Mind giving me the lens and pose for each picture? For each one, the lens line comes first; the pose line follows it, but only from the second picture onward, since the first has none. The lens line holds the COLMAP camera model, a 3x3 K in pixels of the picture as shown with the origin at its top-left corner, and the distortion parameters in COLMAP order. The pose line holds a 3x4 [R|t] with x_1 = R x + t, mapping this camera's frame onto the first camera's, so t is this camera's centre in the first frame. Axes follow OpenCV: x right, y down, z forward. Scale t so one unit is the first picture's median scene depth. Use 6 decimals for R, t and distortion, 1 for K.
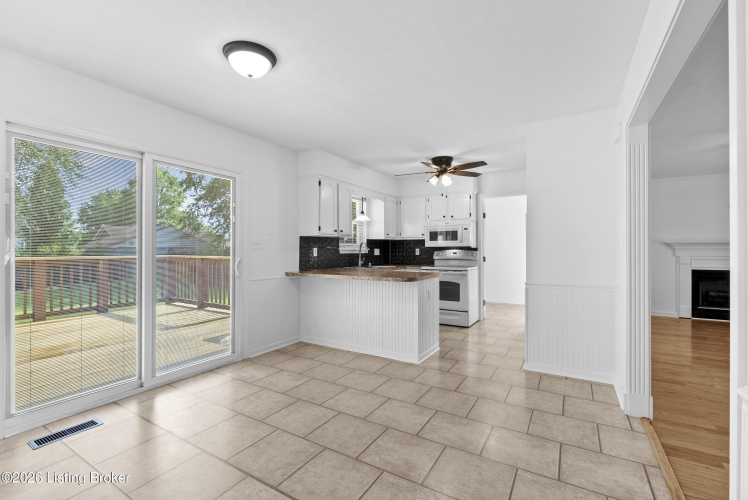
lens RADIAL K [[334.3, 0, 373.1], [0, 334.3, 247.1], [0, 0, 1]] dist [-0.003544, 0.000238]
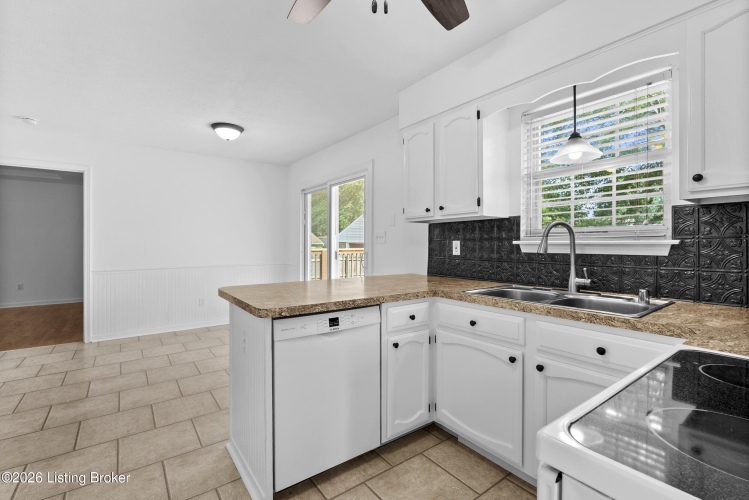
lens RADIAL K [[334.8, 0, 370.6], [0, 334.8, 249.2], [0, 0, 1]] dist [-0.003544, 0.000238]
pose [[-0.383544, 0.013769, -0.923420, 0.438103], [0.006483, 0.999904, 0.012216, 0.009382], [0.923500, -0.001301, -0.383597, 1.123727]]
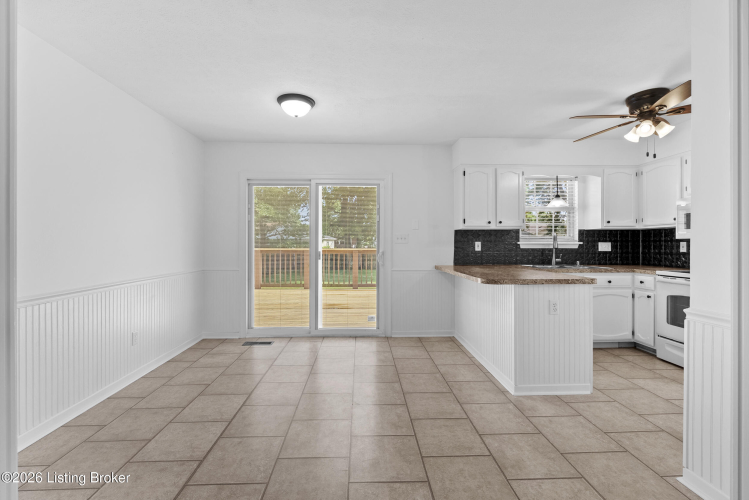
lens RADIAL K [[334.8, 0, 372.1], [0, 334.8, 244.0], [0, 0, 1]] dist [-0.003544, 0.000238]
pose [[0.546861, 0.000443, -0.837224, 0.462393], [0.006272, 0.999970, 0.004625, 0.002401], [0.837200, -0.007780, 0.546841, 0.250955]]
